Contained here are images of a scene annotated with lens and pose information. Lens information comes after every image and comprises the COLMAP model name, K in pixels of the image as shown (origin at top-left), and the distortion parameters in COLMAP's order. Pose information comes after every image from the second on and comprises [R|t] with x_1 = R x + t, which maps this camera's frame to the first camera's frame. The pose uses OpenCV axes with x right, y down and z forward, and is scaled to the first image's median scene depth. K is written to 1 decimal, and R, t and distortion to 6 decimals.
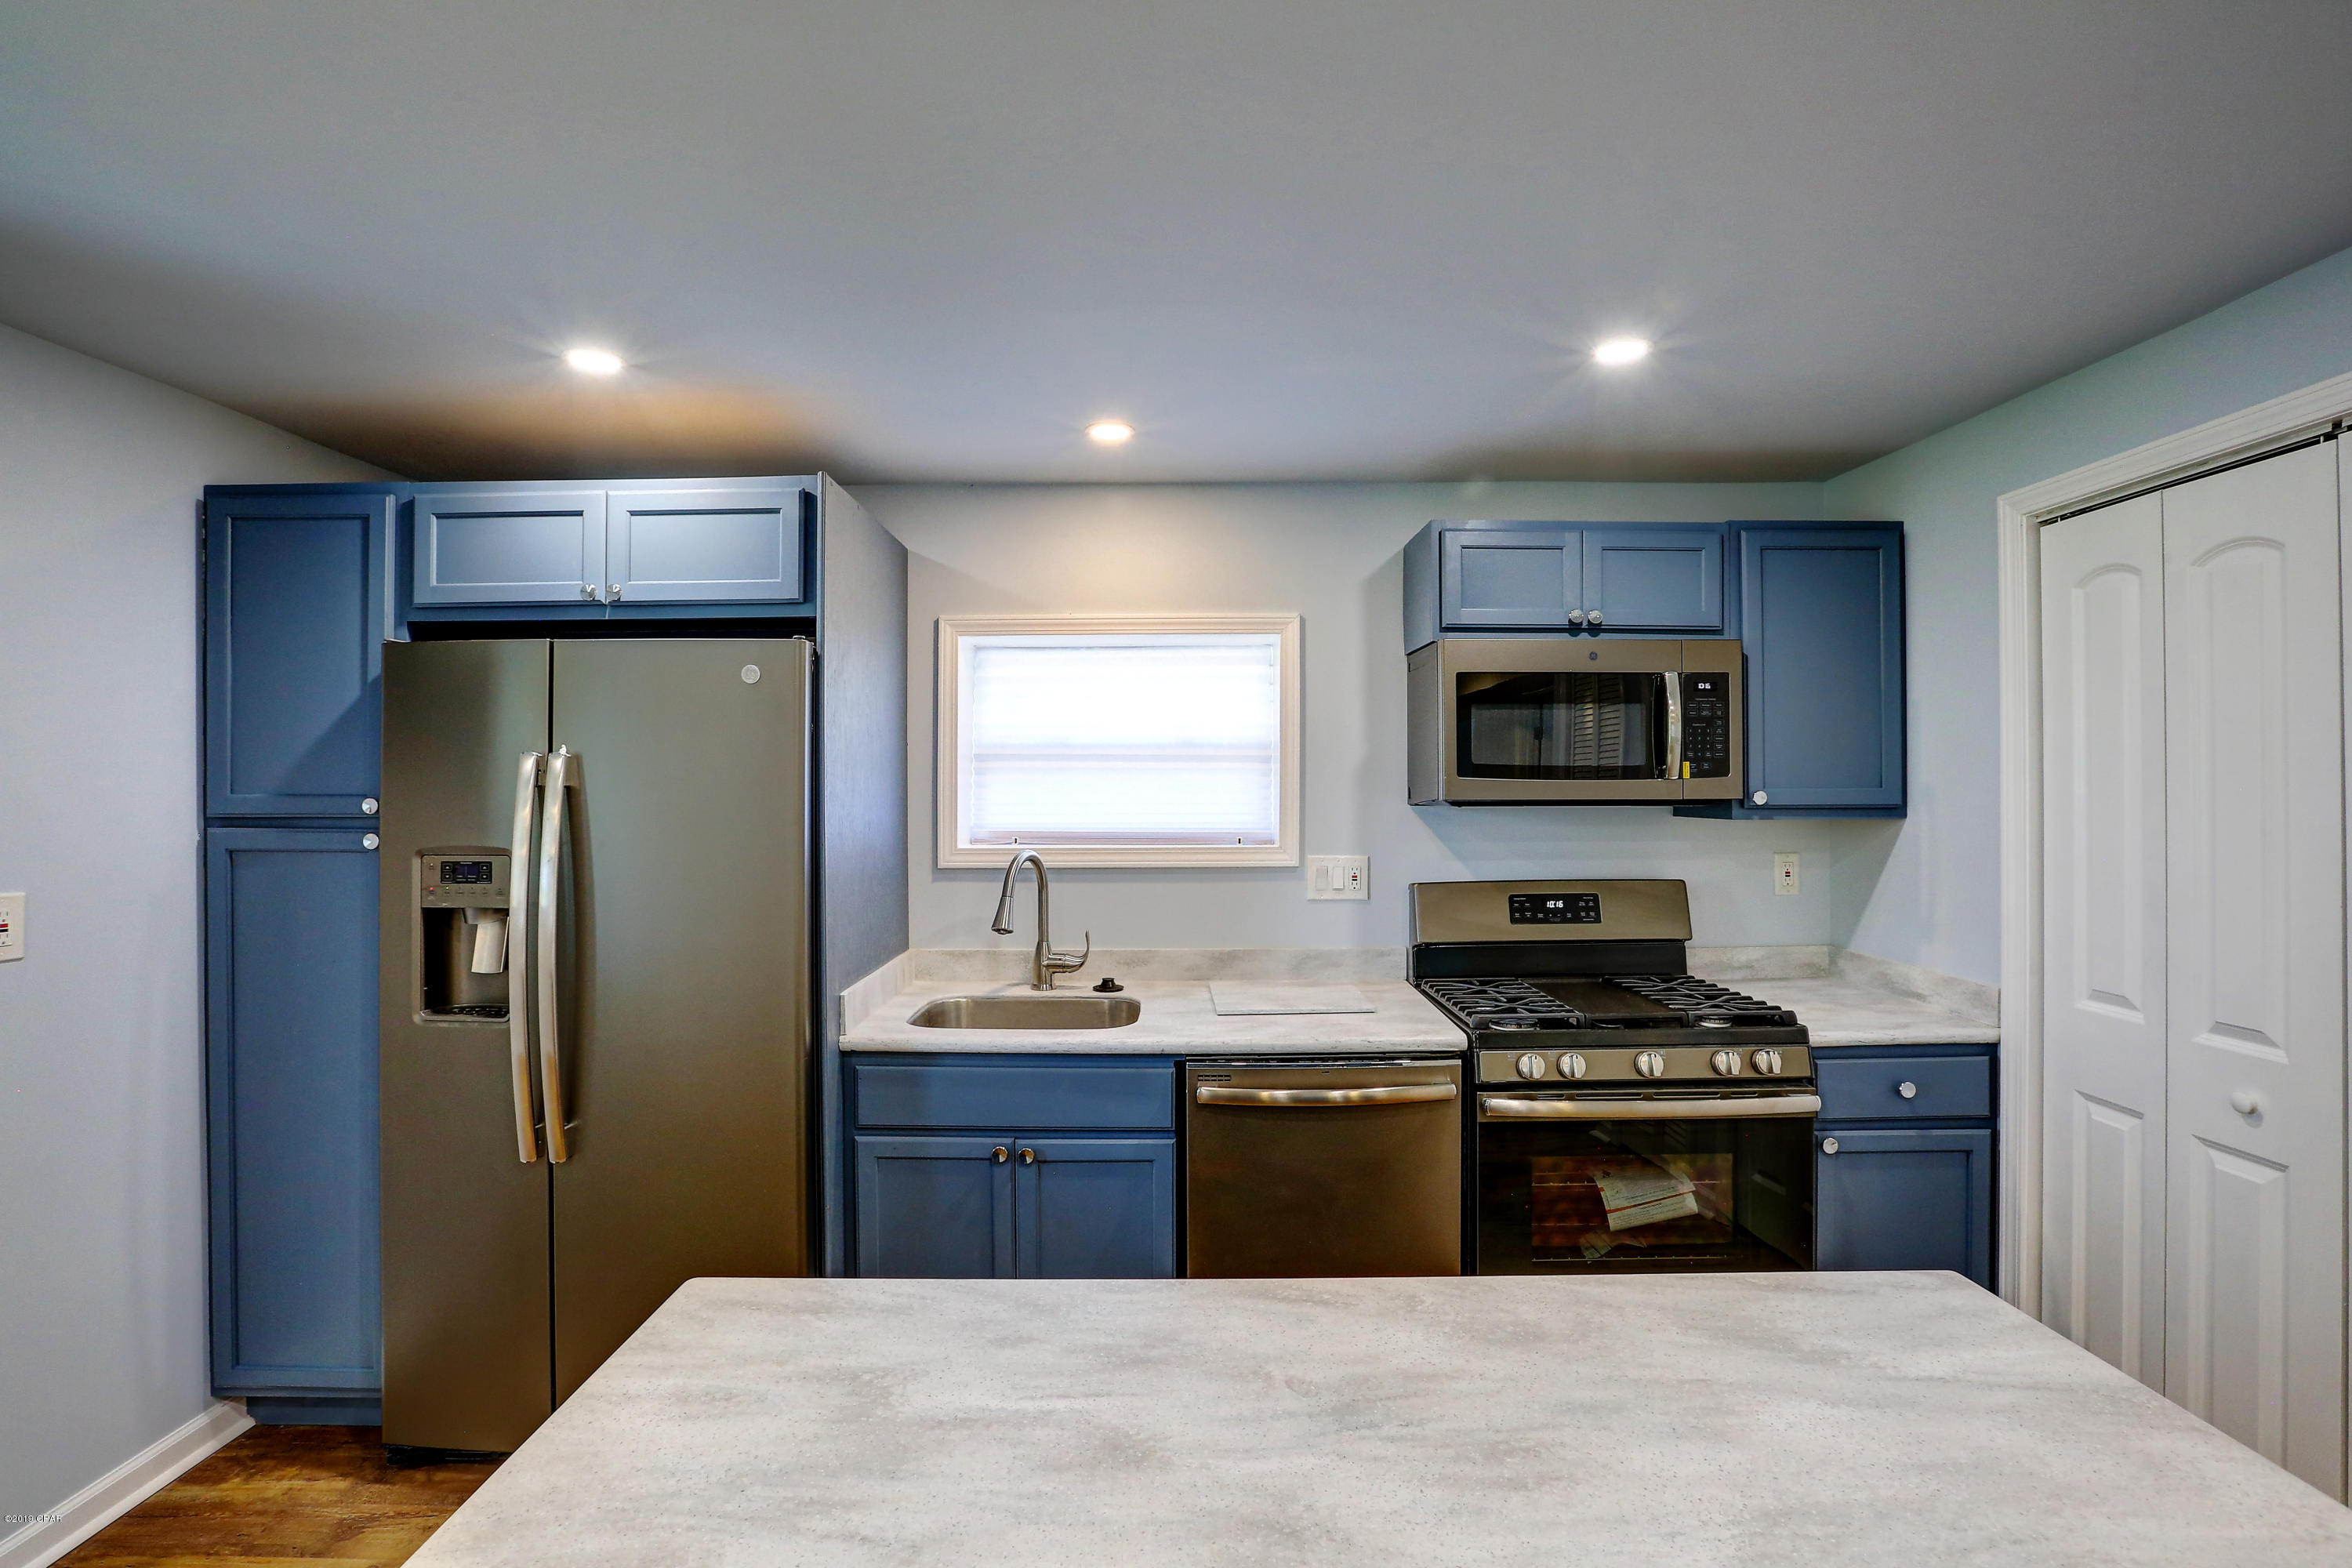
lens RADIAL K [[1118.2, 0, 1180.2], [0, 1118.2, 779.4], [0, 0, 1]] dist [-0.051199, 0.019331]
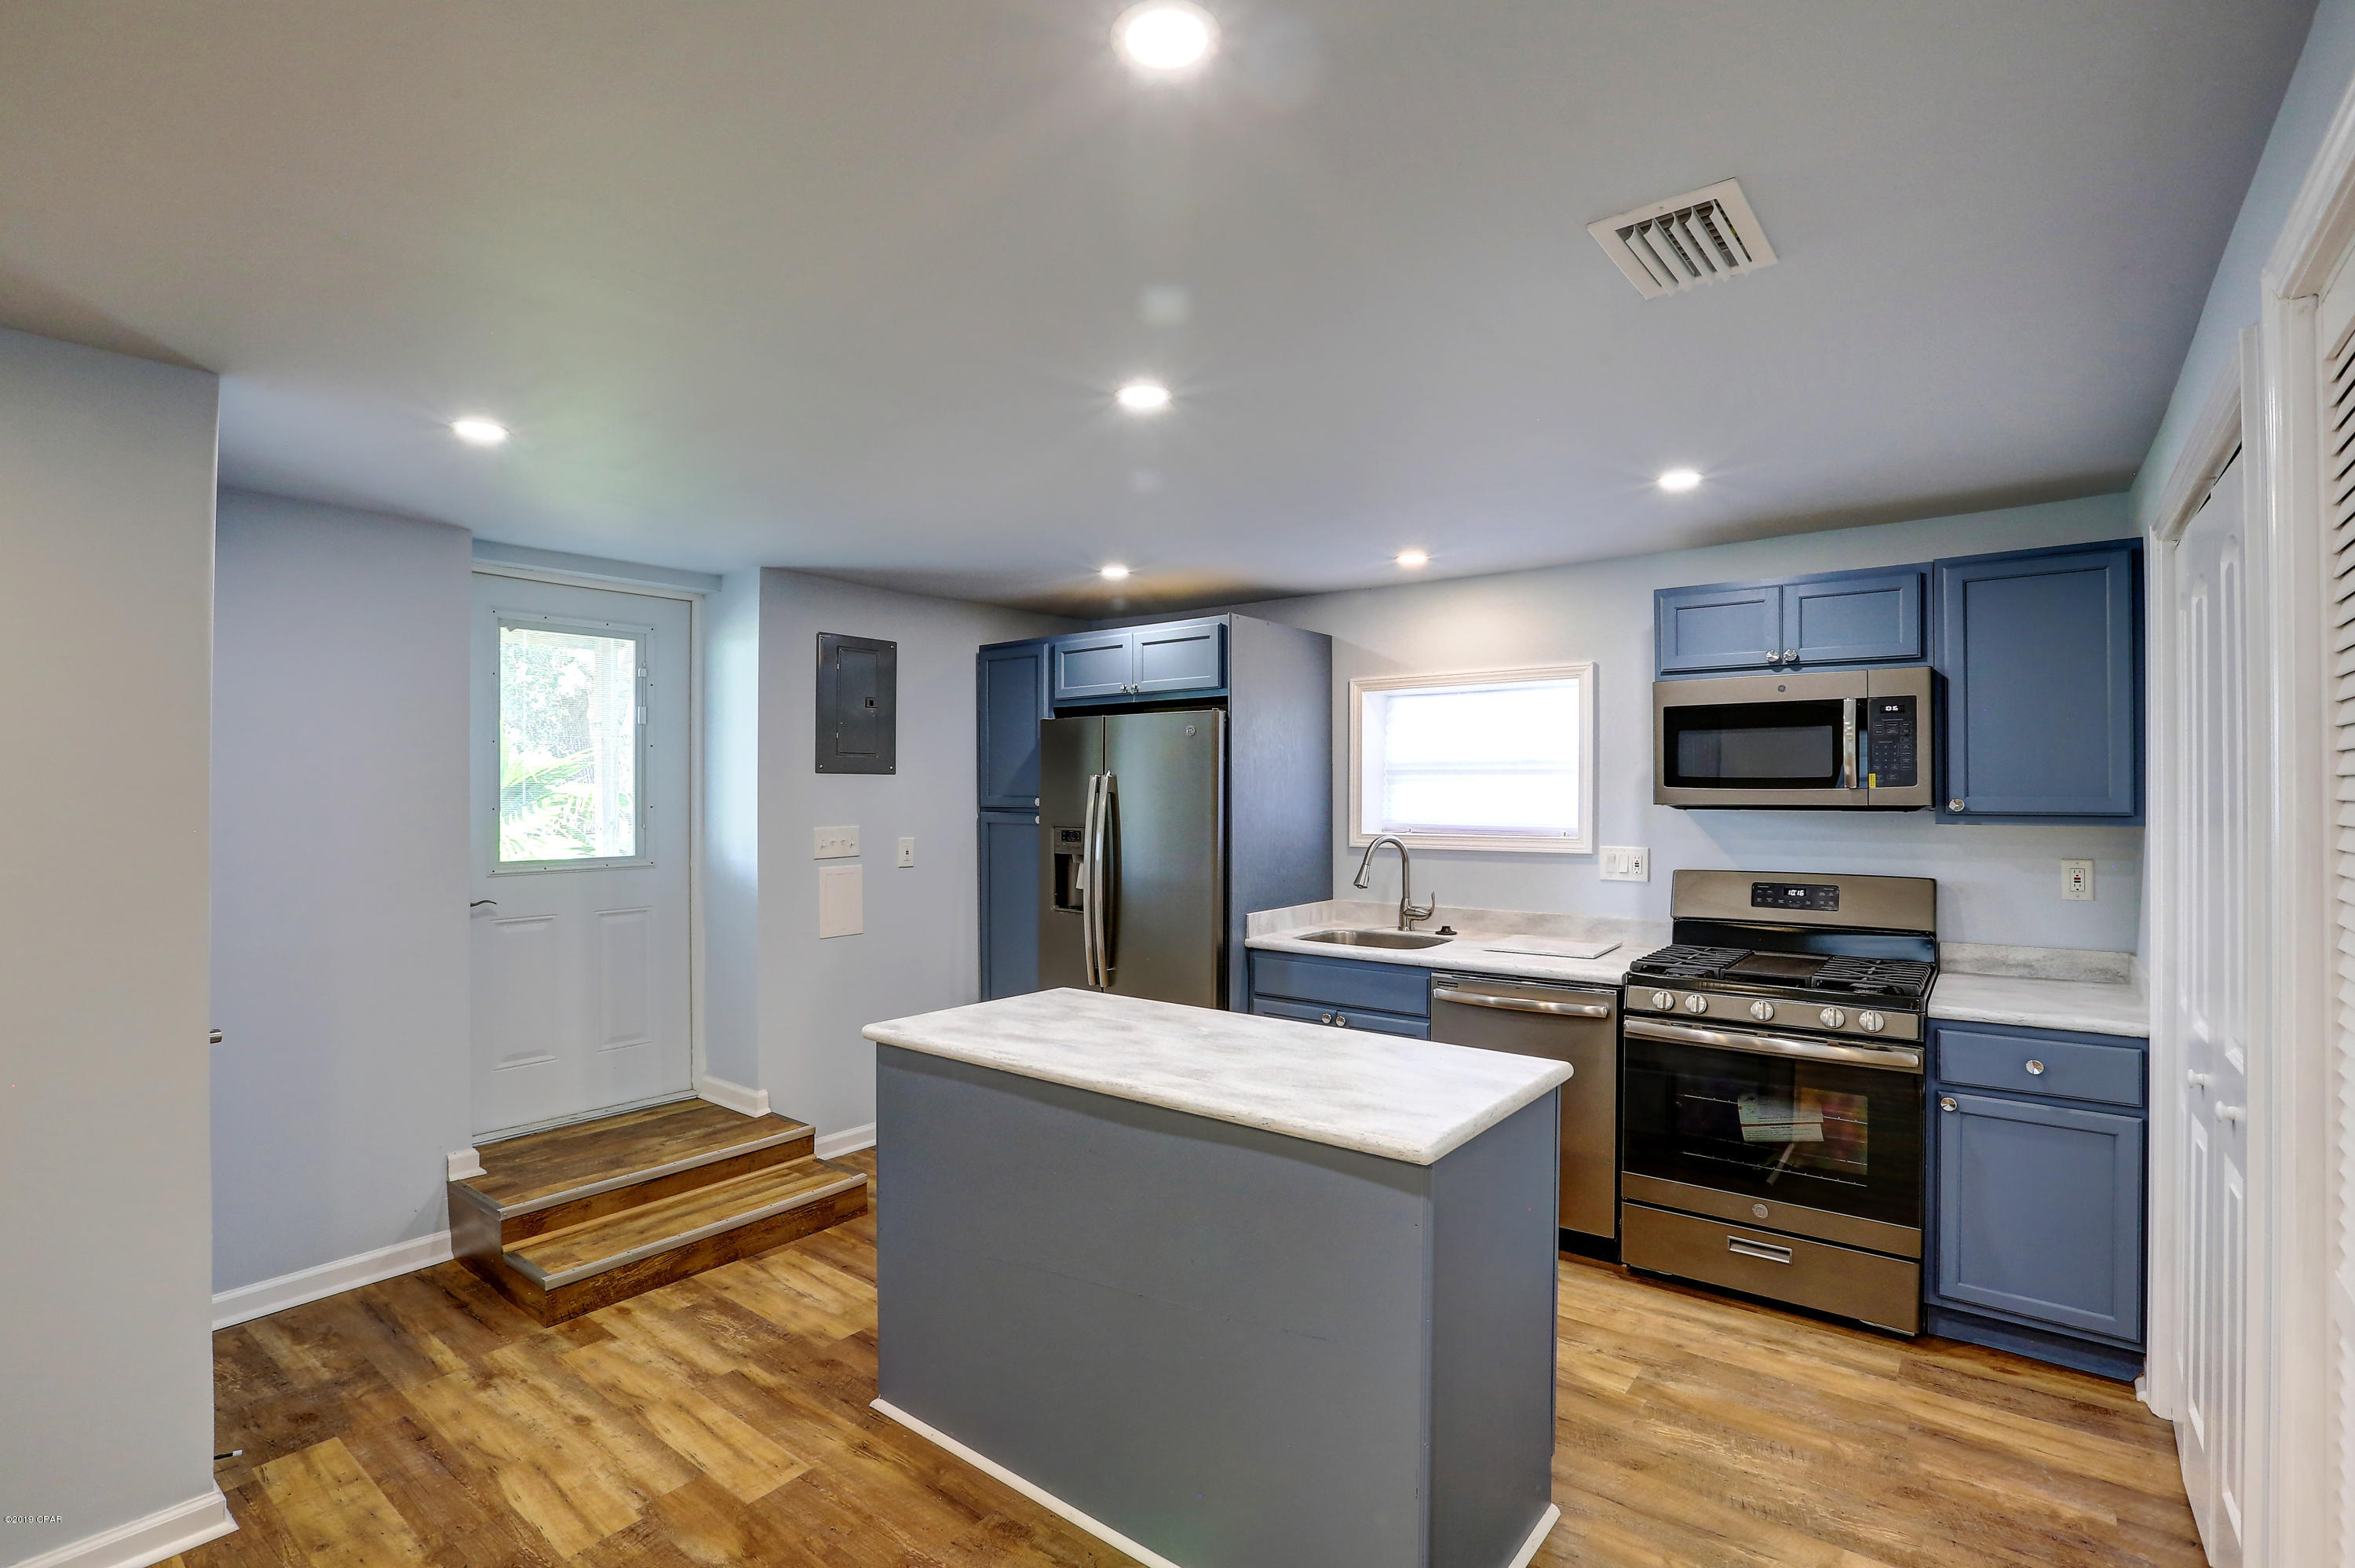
lens RADIAL K [[1086.0, 0, 1182.8], [0, 1086.0, 782.9], [0, 0, 1]] dist [-0.042101, 0.017310]
pose [[0.796148, -0.002258, -0.605098, 0.588957], [0.002059, 0.999997, -0.001023, -0.006724], [0.605099, -0.000432, 0.796150, -0.365377]]
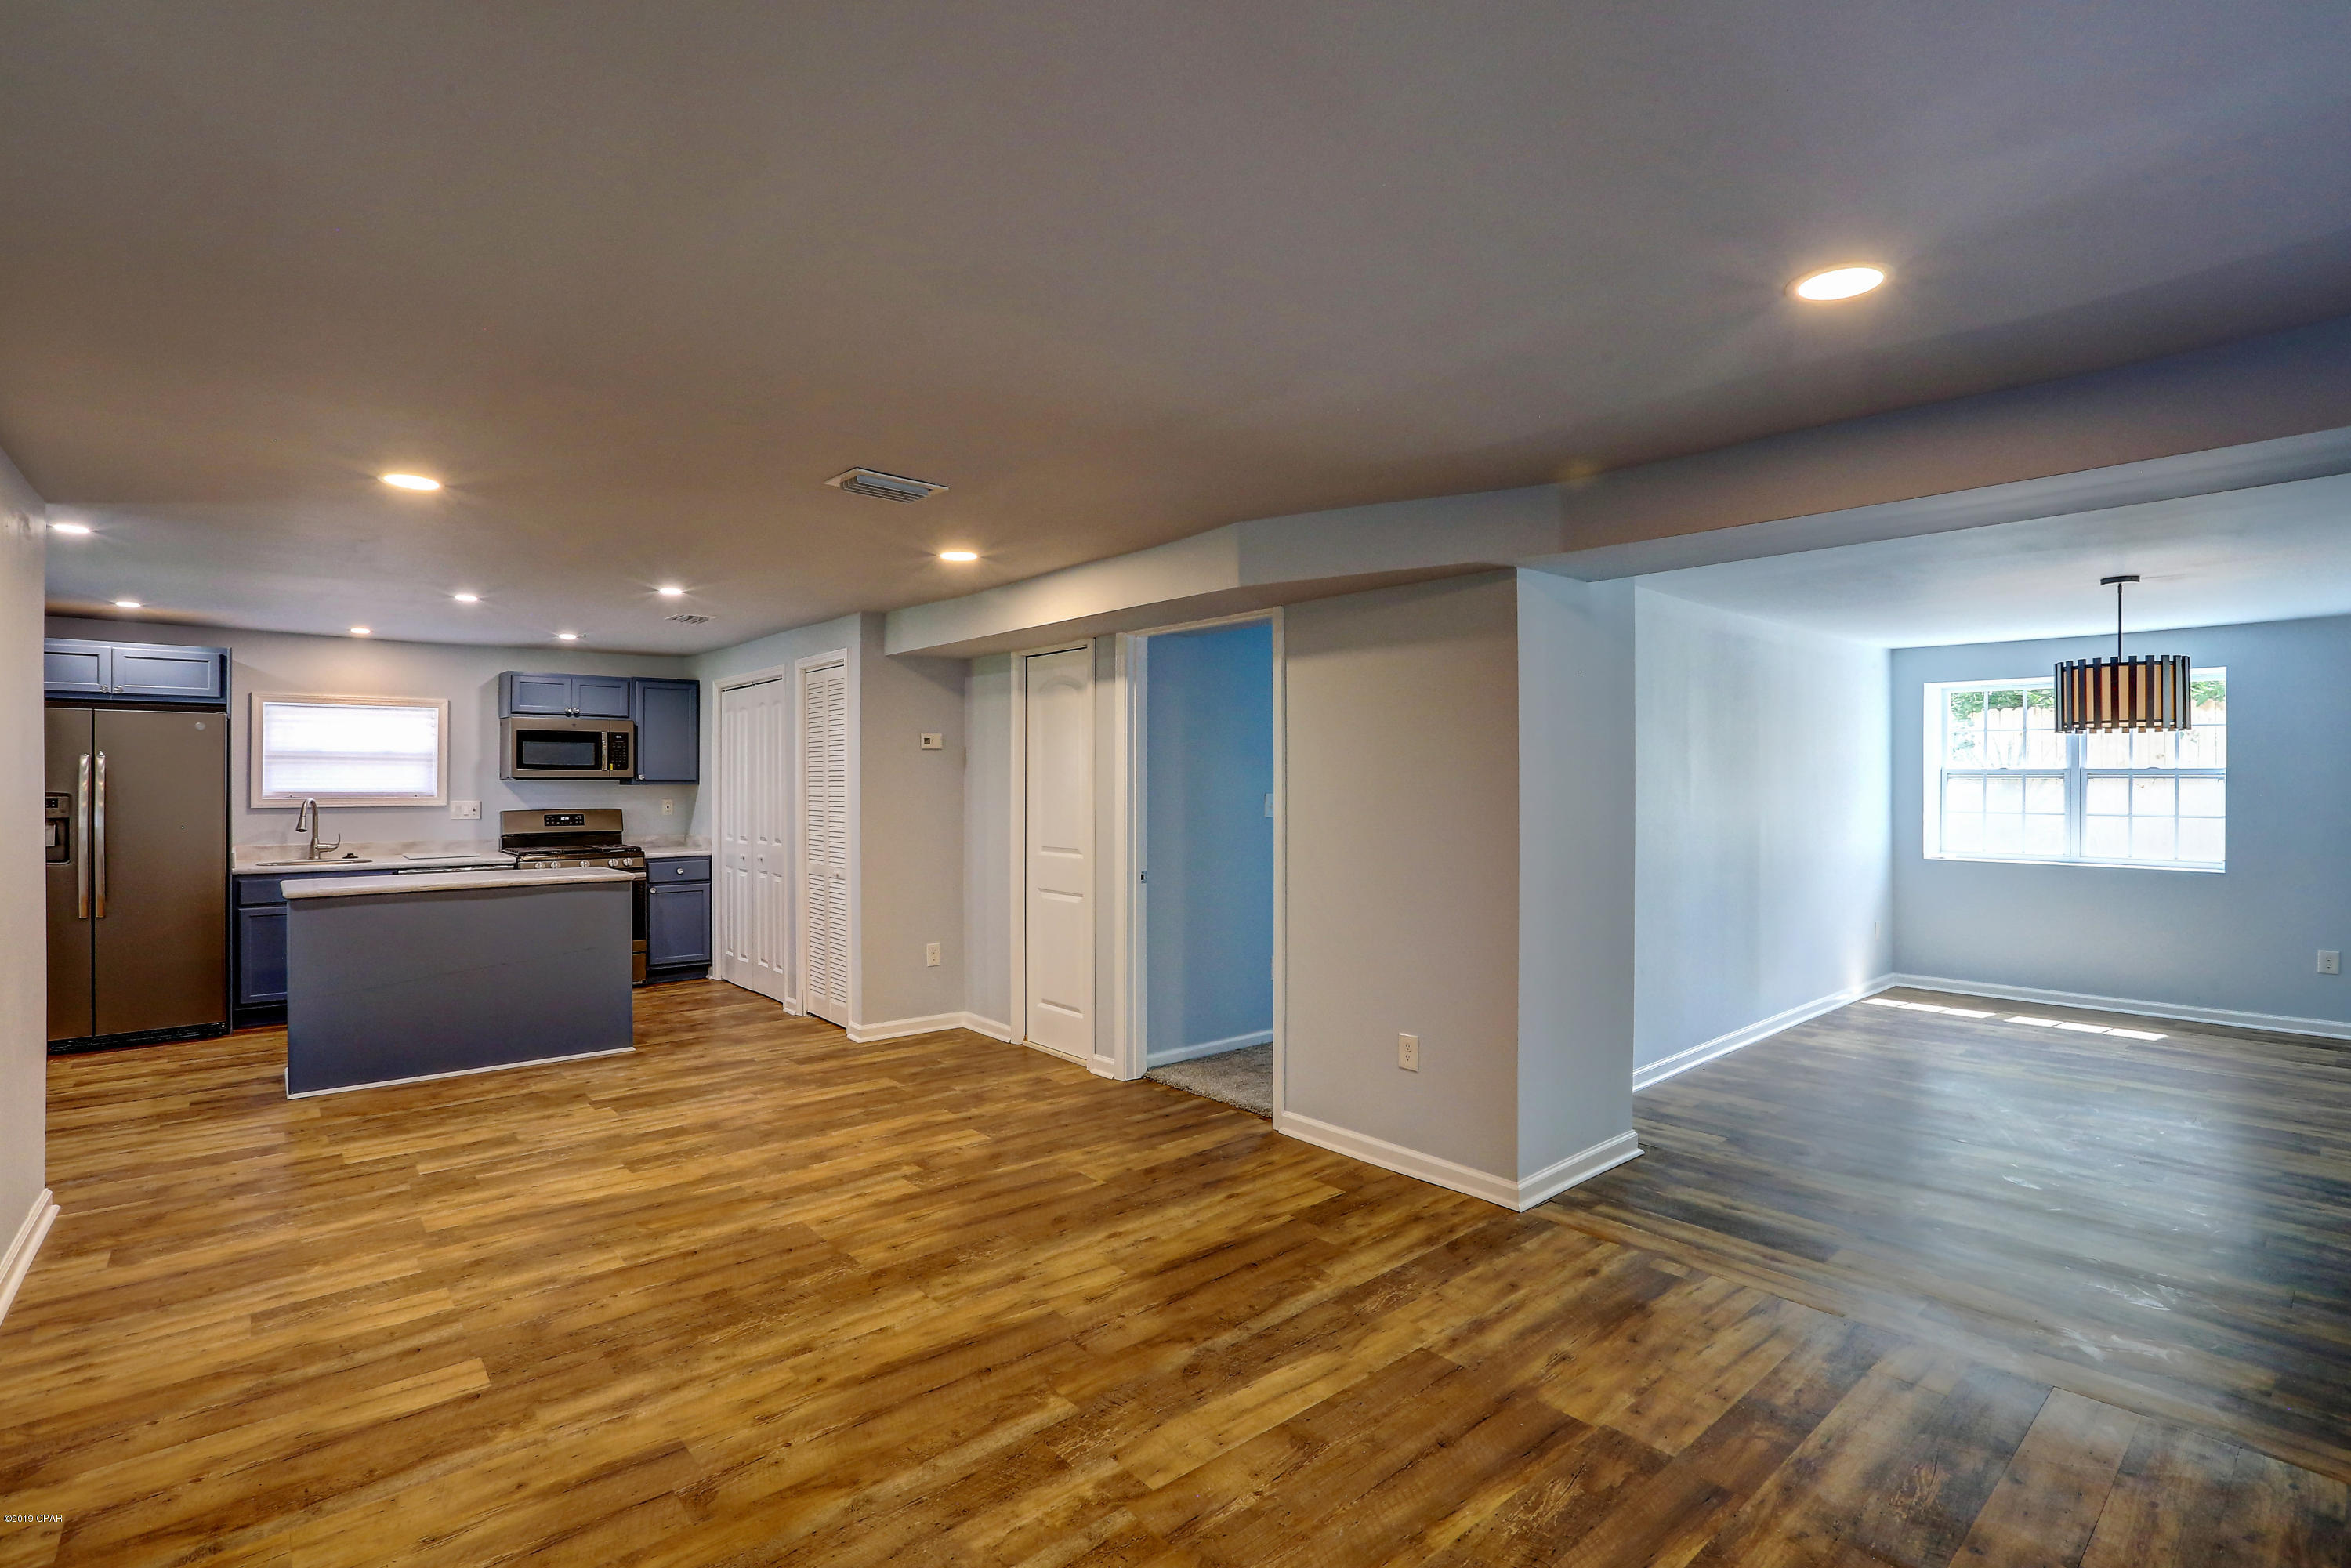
lens RADIAL K [[1084.3, 0, 1180.8], [0, 1084.3, 782.9], [0, 0, 1]] dist [-0.042101, 0.017310]
pose [[0.757220, 0.002107, 0.653157, -0.232191], [-0.007311, 0.999959, 0.005250, 0.007619], [-0.653119, -0.008751, 0.757204, -2.078957]]
